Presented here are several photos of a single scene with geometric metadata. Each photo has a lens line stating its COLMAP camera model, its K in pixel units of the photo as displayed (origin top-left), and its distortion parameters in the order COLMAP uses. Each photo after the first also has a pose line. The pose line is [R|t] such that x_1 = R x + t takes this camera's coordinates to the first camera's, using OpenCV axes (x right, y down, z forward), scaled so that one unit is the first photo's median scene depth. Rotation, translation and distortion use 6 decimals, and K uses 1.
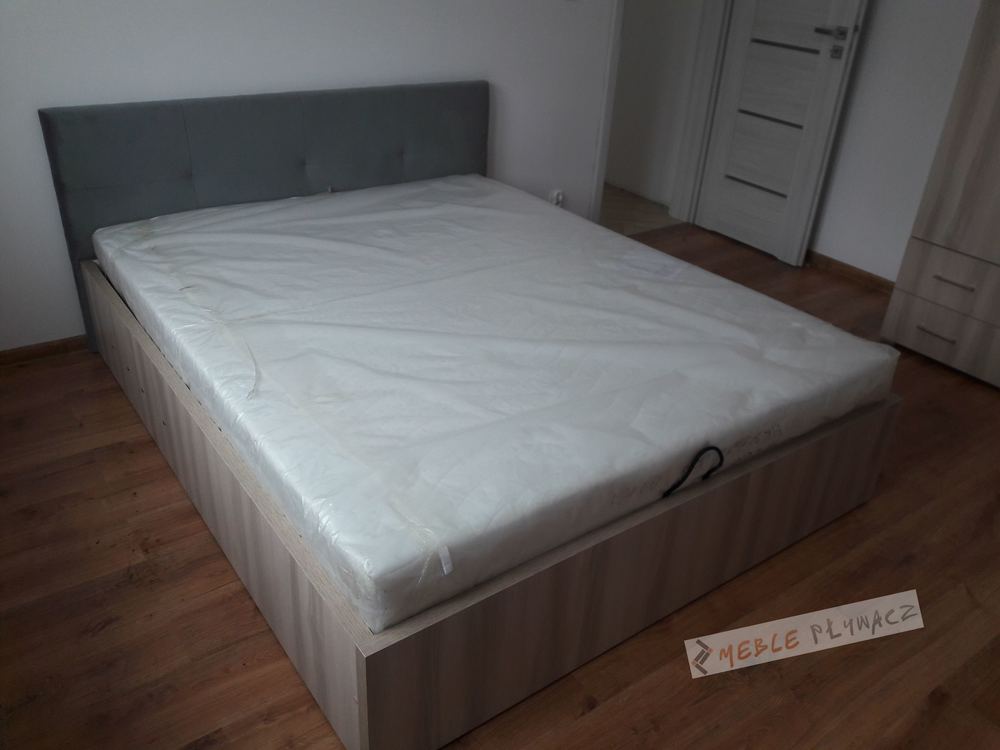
lens RADIAL K [[809.1, 0, 503.4], [0, 809.1, 372.2], [0, 0, 1]] dist [0.075874, -0.105838]
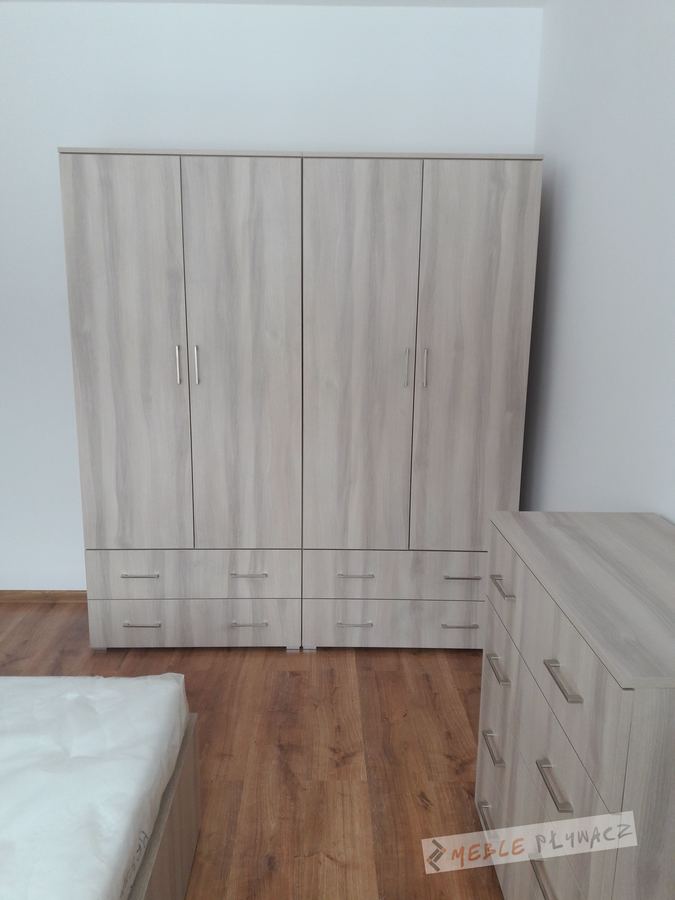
lens RADIAL K [[728.2, 0, 331.1], [0, 728.2, 450.5], [0, 0, 1]] dist [0.075874, -0.105838]
pose [[0.572368, -0.221556, 0.789498, -0.037485], [0.421520, 0.905354, -0.051523, -0.104806], [-0.703360, 0.362280, 0.611586, 0.168537]]
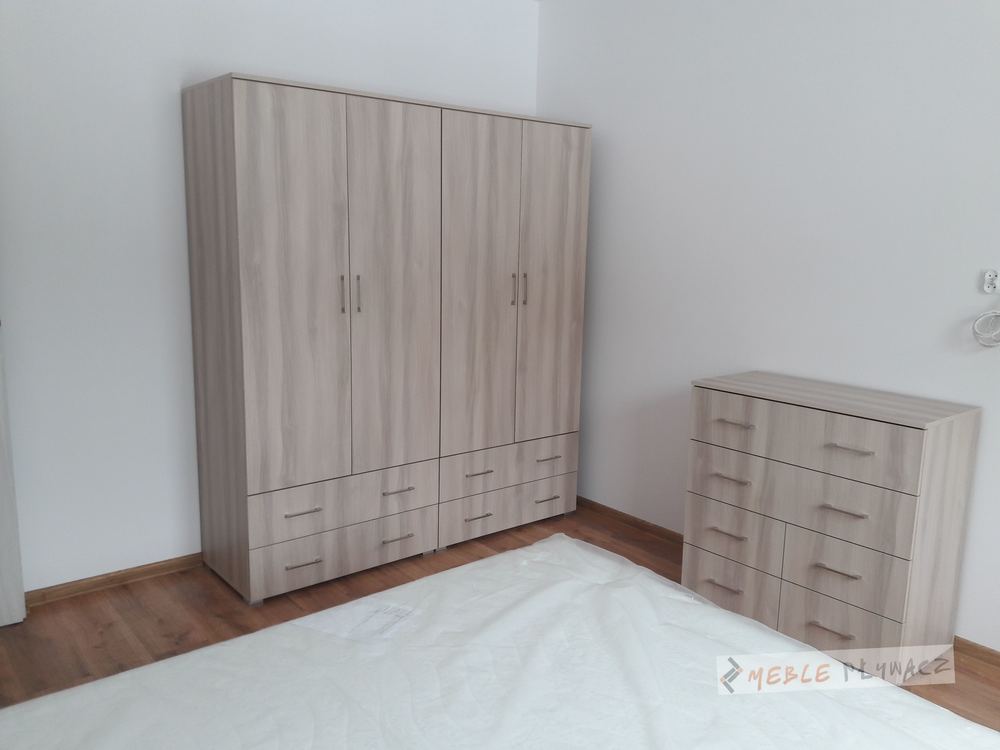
lens RADIAL K [[809.1, 0, 501.5], [0, 809.1, 383.1], [0, 0, 1]] dist [0.075874, -0.105838]
pose [[-0.071533, -0.244590, 0.966984, -0.459675], [0.462117, 0.851015, 0.249441, -0.405844], [-0.883929, 0.464703, 0.052153, 0.652489]]
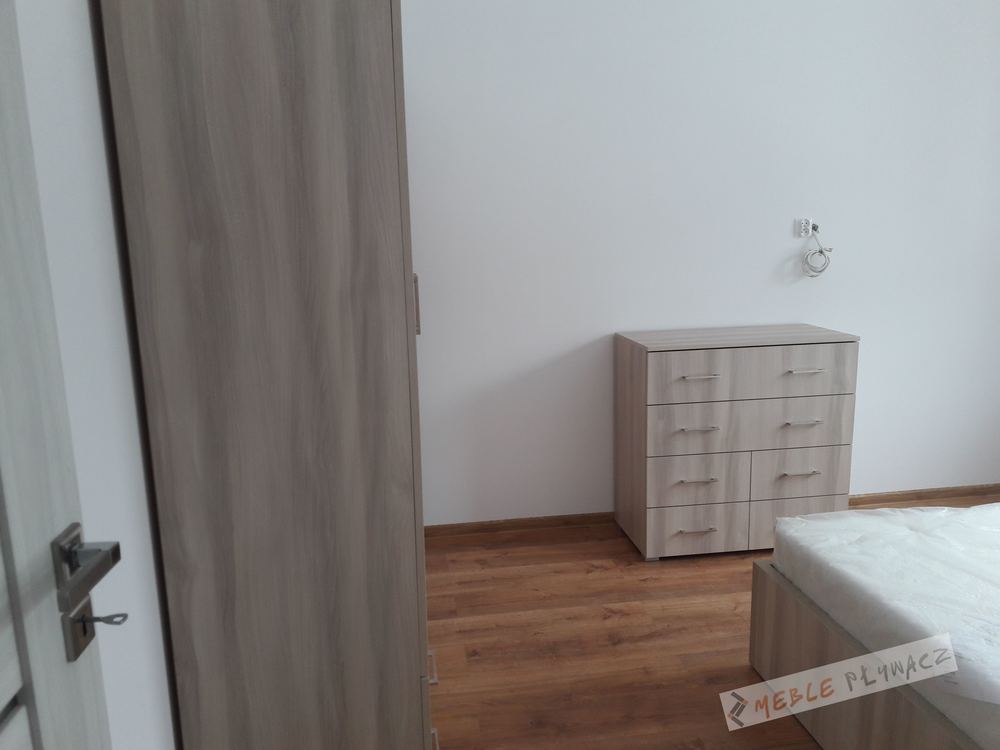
lens RADIAL K [[809.1, 0, 497.2], [0, 809.1, 373.1], [0, 0, 1]] dist [0.075874, -0.105838]
pose [[-0.888861, -0.129328, 0.439546, 0.253858], [0.193285, 0.763953, 0.615644, -0.690456], [-0.415412, 0.632179, -0.654051, 1.278863]]
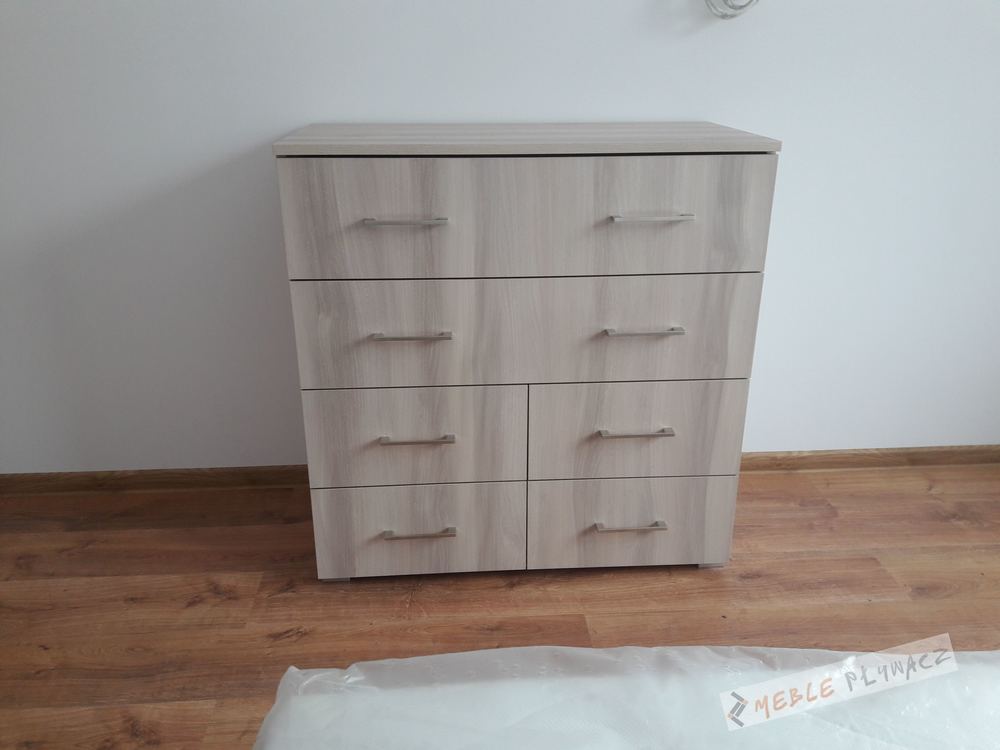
lens RADIAL K [[809.1, 0, 504.9], [0, 809.1, 377.9], [0, 0, 1]] dist [0.075874, -0.105838]
pose [[-0.849791, -0.253433, 0.462199, 0.189981], [0.208018, 0.644439, 0.735818, -0.257309], [-0.484339, 0.721436, -0.494919, 0.745891]]
